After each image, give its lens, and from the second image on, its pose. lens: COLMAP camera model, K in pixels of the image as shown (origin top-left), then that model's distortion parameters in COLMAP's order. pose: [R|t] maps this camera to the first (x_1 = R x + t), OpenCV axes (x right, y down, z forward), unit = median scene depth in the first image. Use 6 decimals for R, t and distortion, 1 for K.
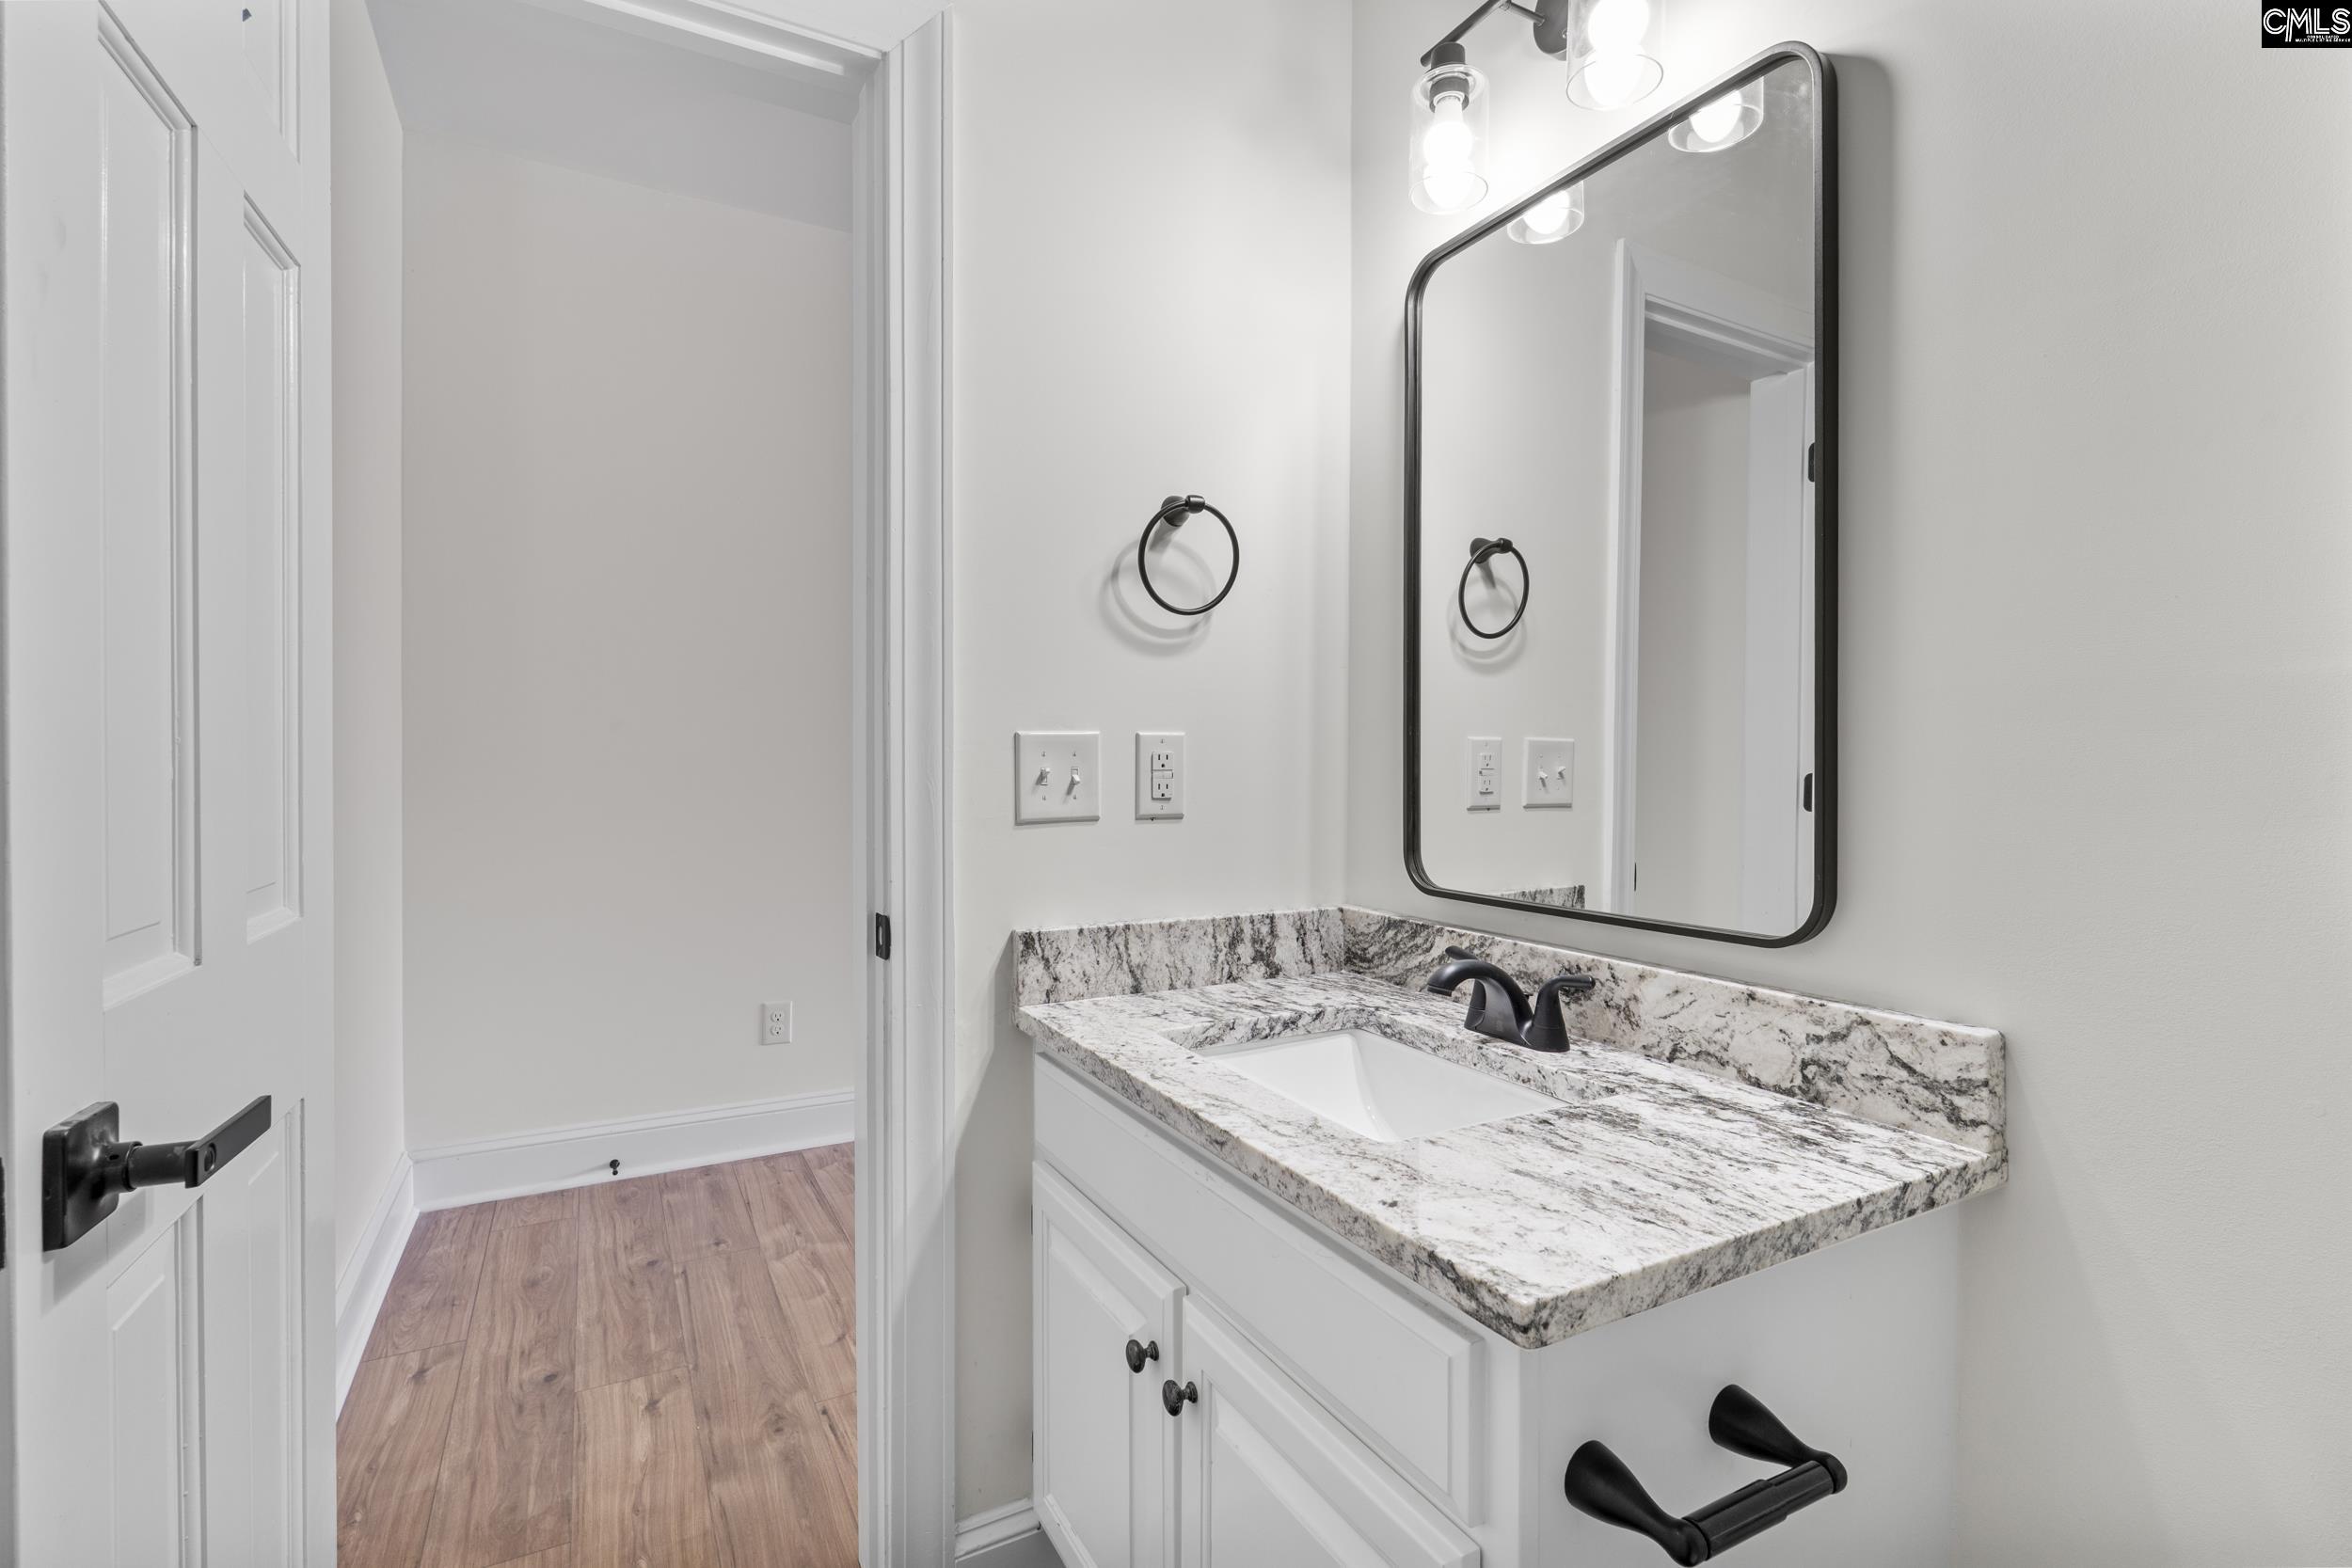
lens RADIAL K [[989.7, 0, 1155.5], [0, 989.7, 778.3], [0, 0, 1]] dist [-0.001496, -0.000170]
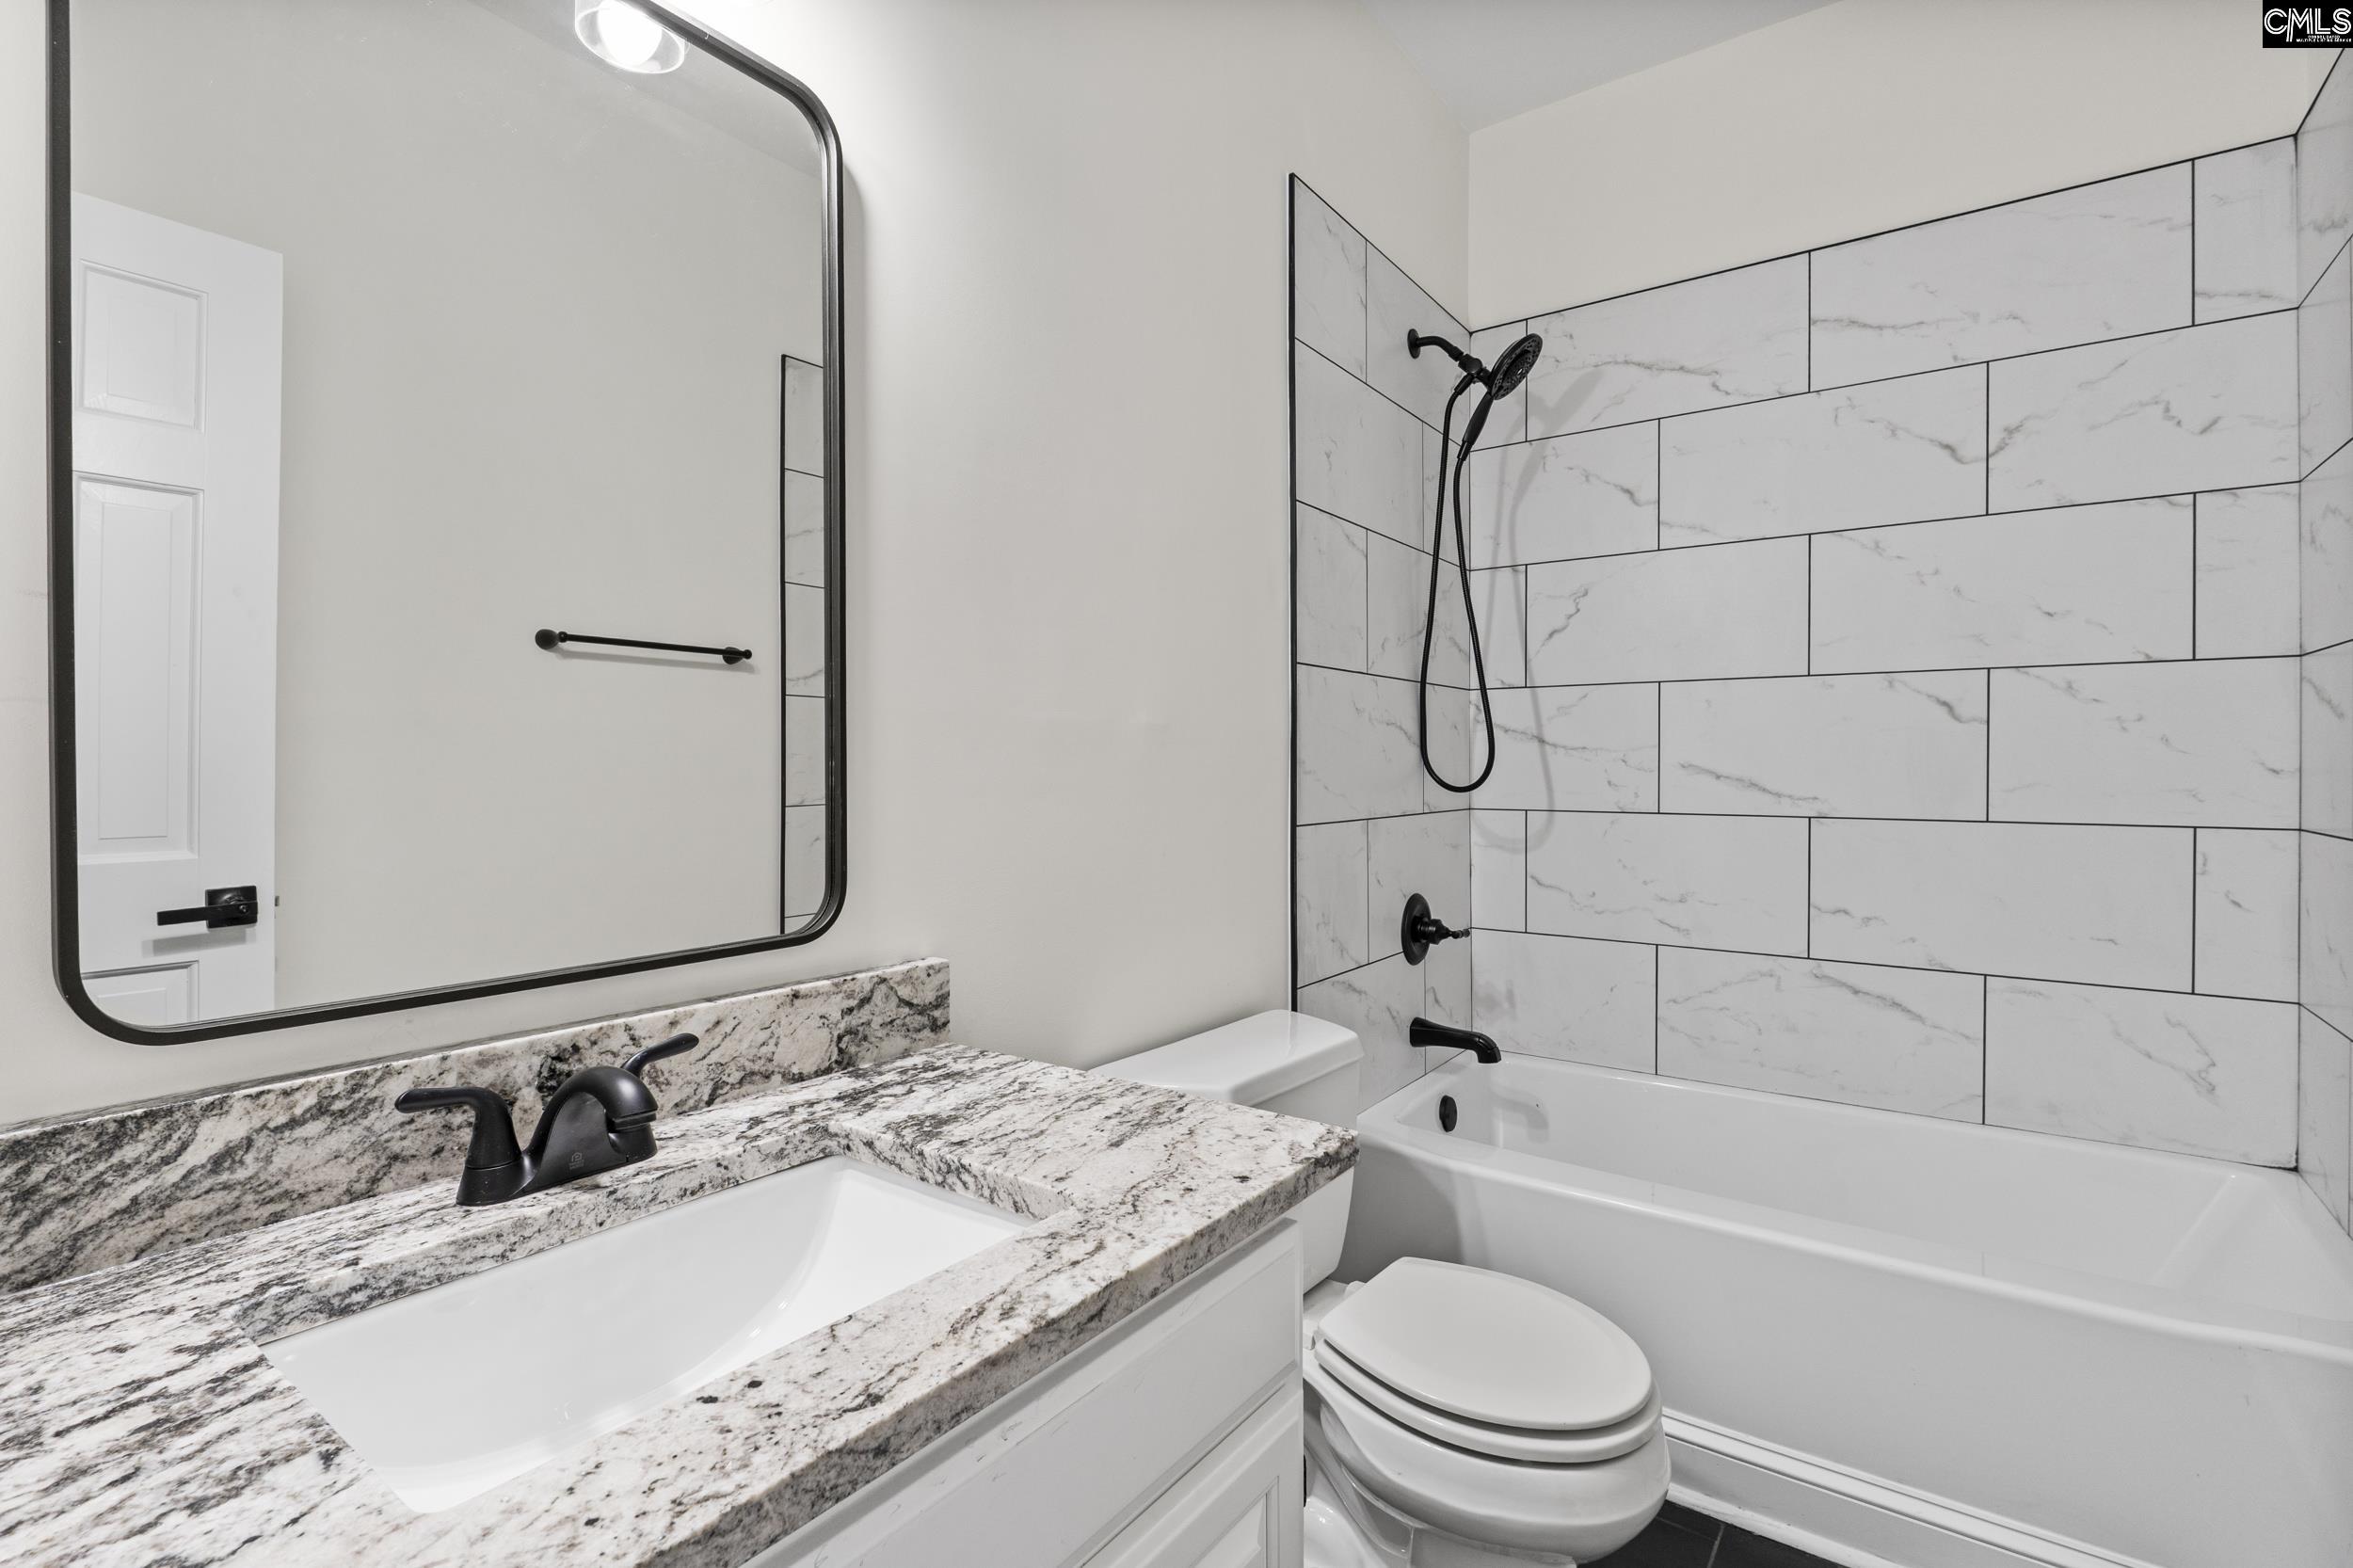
lens RADIAL K [[1052.5, 0, 1176.5], [0, 1052.5, 784.0], [0, 0, 1]] dist [-0.001738, -0.000448]
pose [[-0.402959, -0.019585, 0.915008, -0.580116], [0.013534, 0.999534, 0.027355, -0.023913], [-0.915118, 0.023406, -0.402506, 1.137782]]
